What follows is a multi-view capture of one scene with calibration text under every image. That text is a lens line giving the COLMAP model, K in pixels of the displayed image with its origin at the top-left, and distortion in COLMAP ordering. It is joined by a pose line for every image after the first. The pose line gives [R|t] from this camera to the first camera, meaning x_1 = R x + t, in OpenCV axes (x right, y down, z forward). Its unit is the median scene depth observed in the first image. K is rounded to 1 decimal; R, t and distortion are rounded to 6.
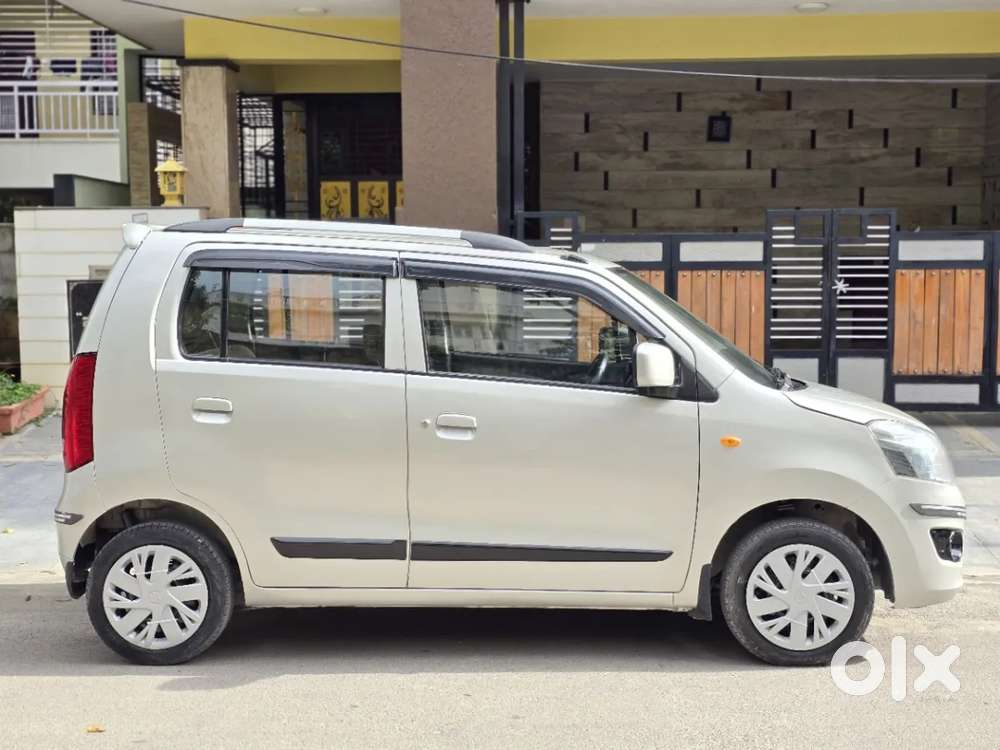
lens RADIAL K [[1329.8, 0, 500.0], [0, 1329.8, 375.0], [0, 0, 1]] dist [0.102735, 0.001762]
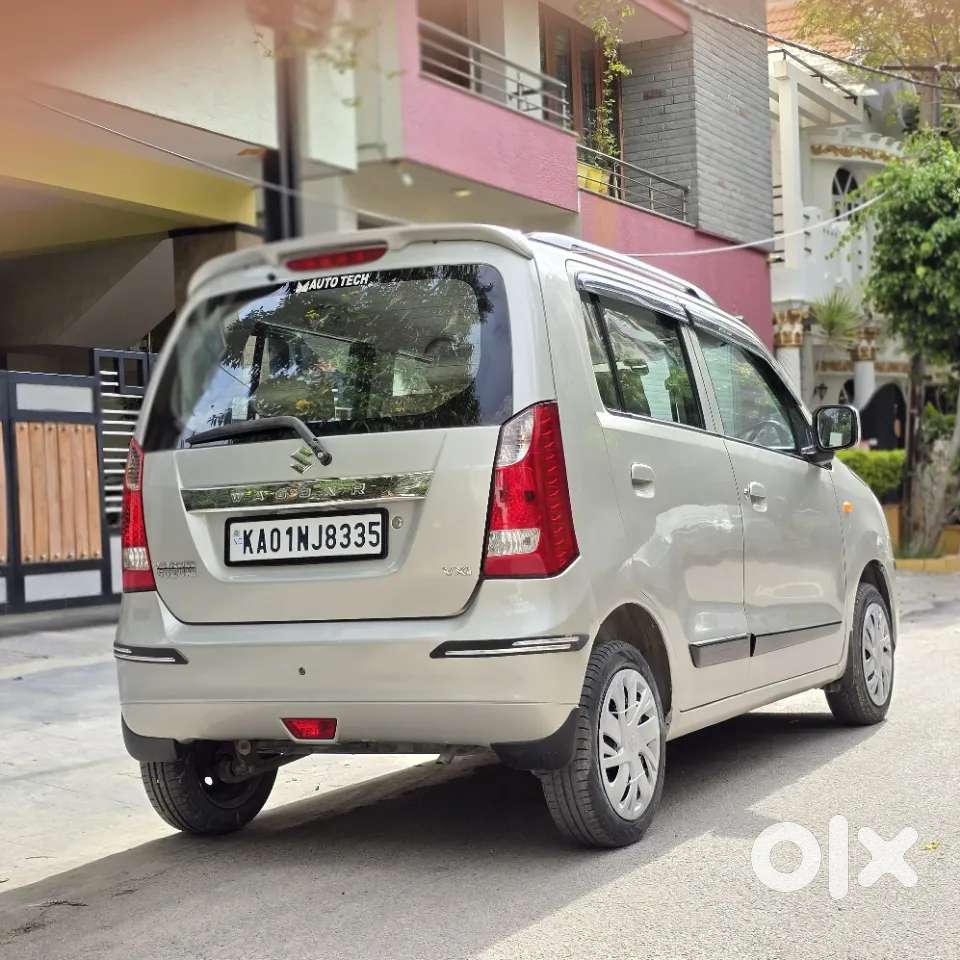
lens RADIAL K [[1735.8, 0, 480.0], [0, 1735.8, 480.0], [0, 0, 1]] dist [0.155611, -0.211624]
pose [[0.435451, -0.000675, 0.900212, -0.626928], [0.118989, 0.991269, -0.056814, 0.038891], [-0.892314, 0.131855, 0.431730, 0.364272]]
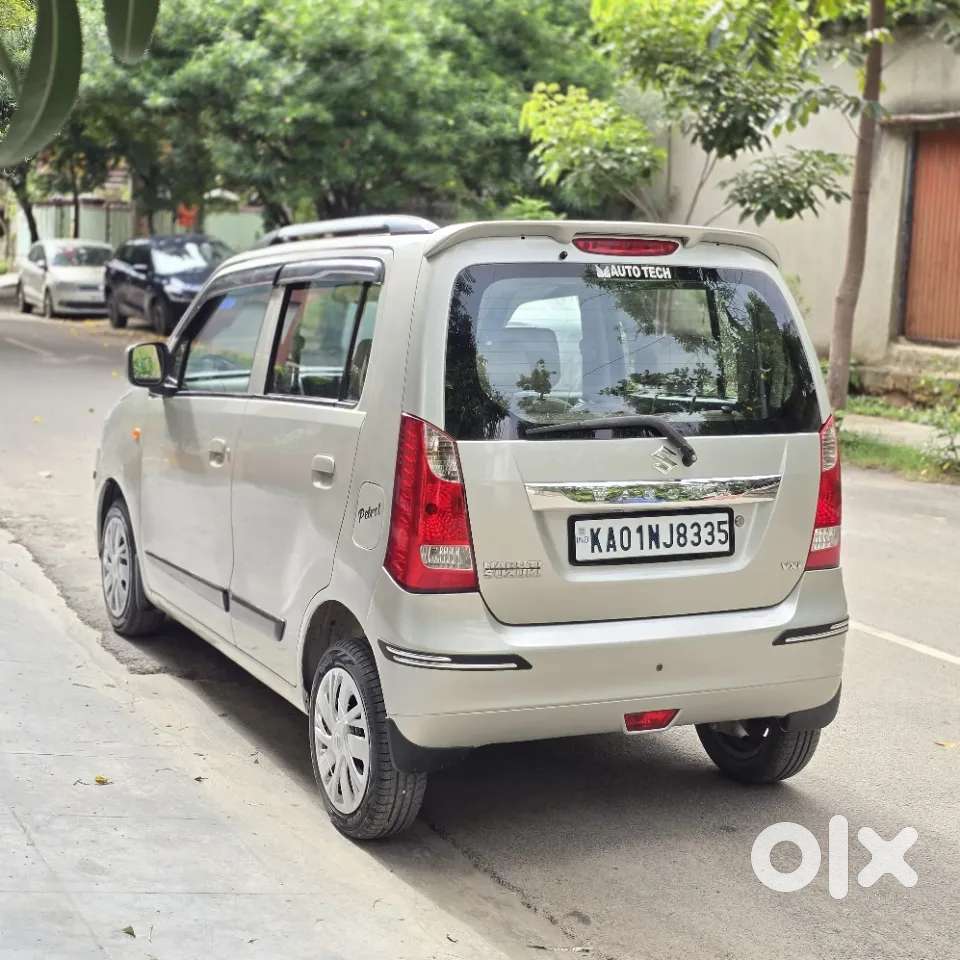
lens RADIAL K [[1730.4, 0, 495.5], [0, 1730.4, 478.2], [0, 0, 1]] dist [0.167266, -0.372713]
pose [[-0.485715, -0.133084, 0.863927, -0.607844], [0.029520, 0.985281, 0.168374, -0.085181], [-0.873619, 0.107285, -0.474637, 0.920689]]
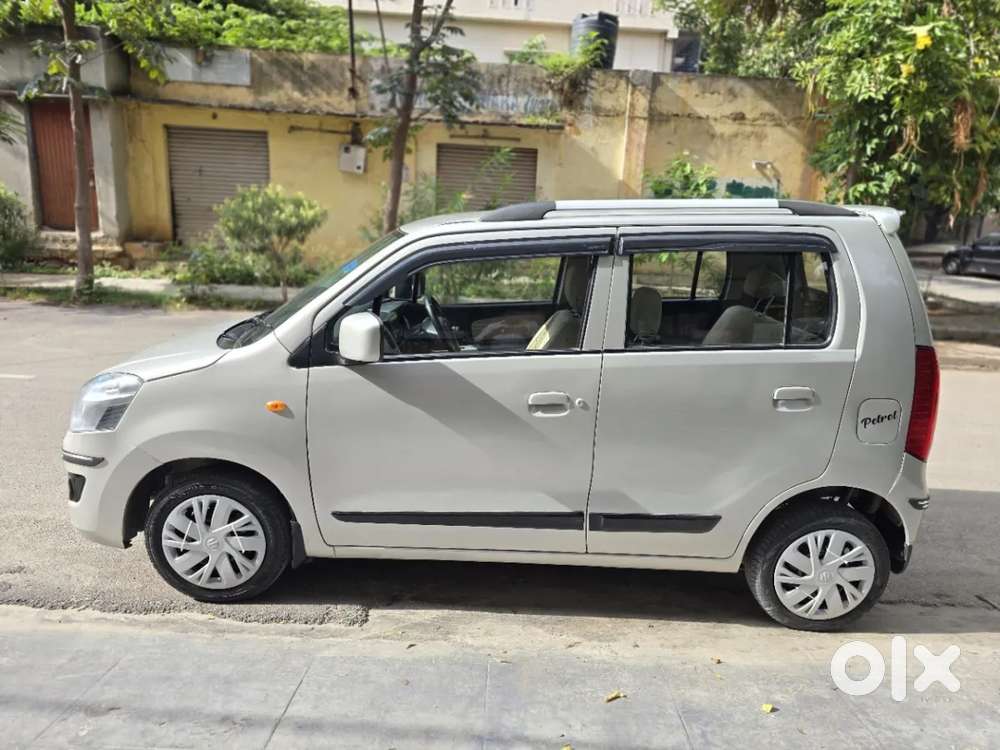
lens RADIAL K [[687.9, 0, 529.9], [0, 687.9, 373.8], [0, 0, 1]] dist [0.001424, 0.000441]
pose [[-0.997157, -0.034558, -0.066961, 0.018542], [-0.053747, 0.949023, 0.310591, -0.090600], [0.052814, 0.313307, -0.948182, 0.972829]]
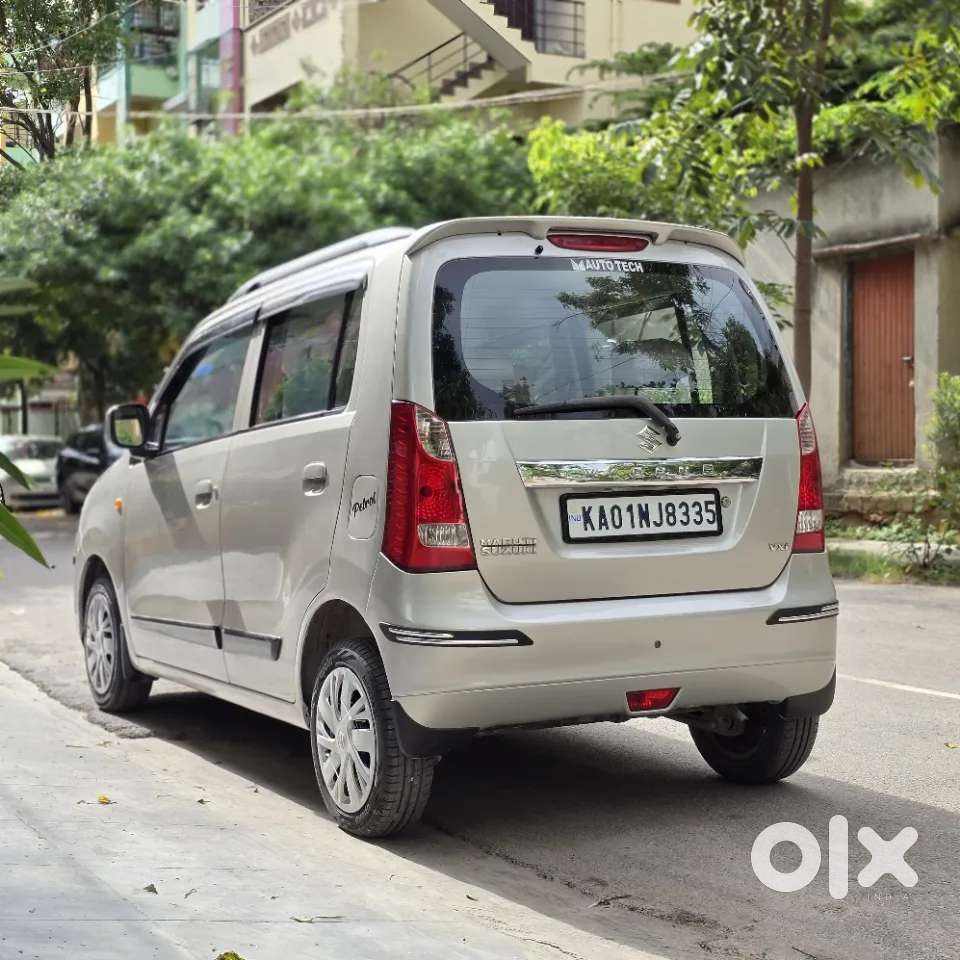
lens RADIAL K [[1735.8, 0, 480.0], [0, 1735.8, 480.0], [0, 0, 1]] dist [0.155611, -0.211624]
pose [[-0.506692, -0.008441, 0.862086, -0.616802], [0.080114, 0.995164, 0.056831, -0.024317], [-0.858397, 0.097861, -0.503565, 0.943816]]
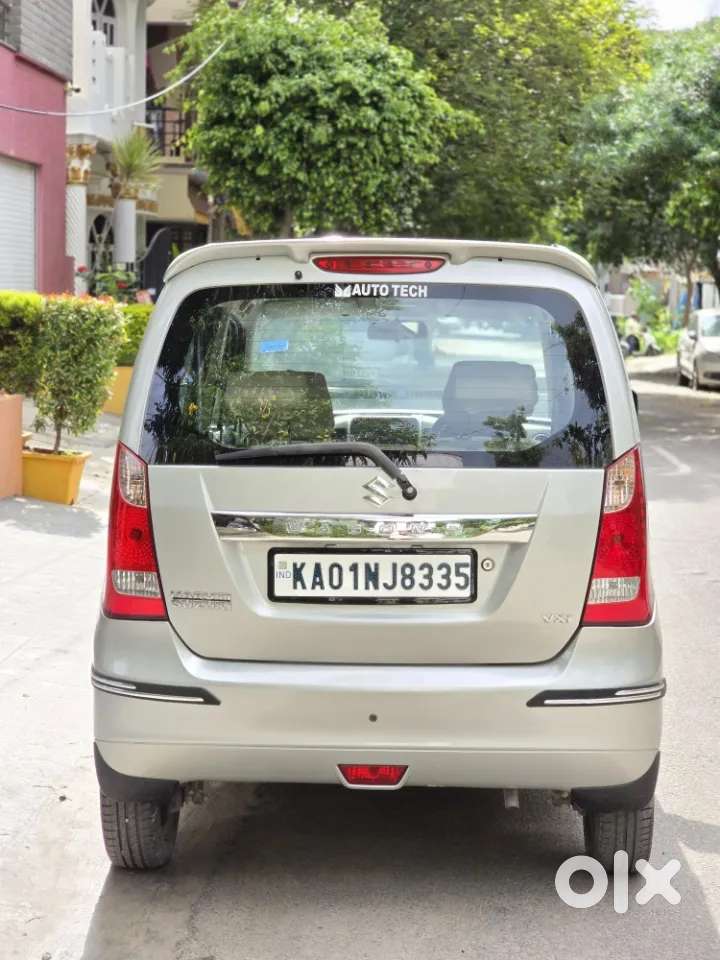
lens RADIAL K [[1928.6, 0, 360.0], [0, 1928.6, 480.0], [0, 0, 1]] dist [-0.670836, 7.617227]
pose [[0.000421, -0.095050, 0.995472, -0.707008], [0.067853, 0.993181, 0.094802, -0.055616], [-0.997695, 0.067505, 0.006868, 0.633504]]
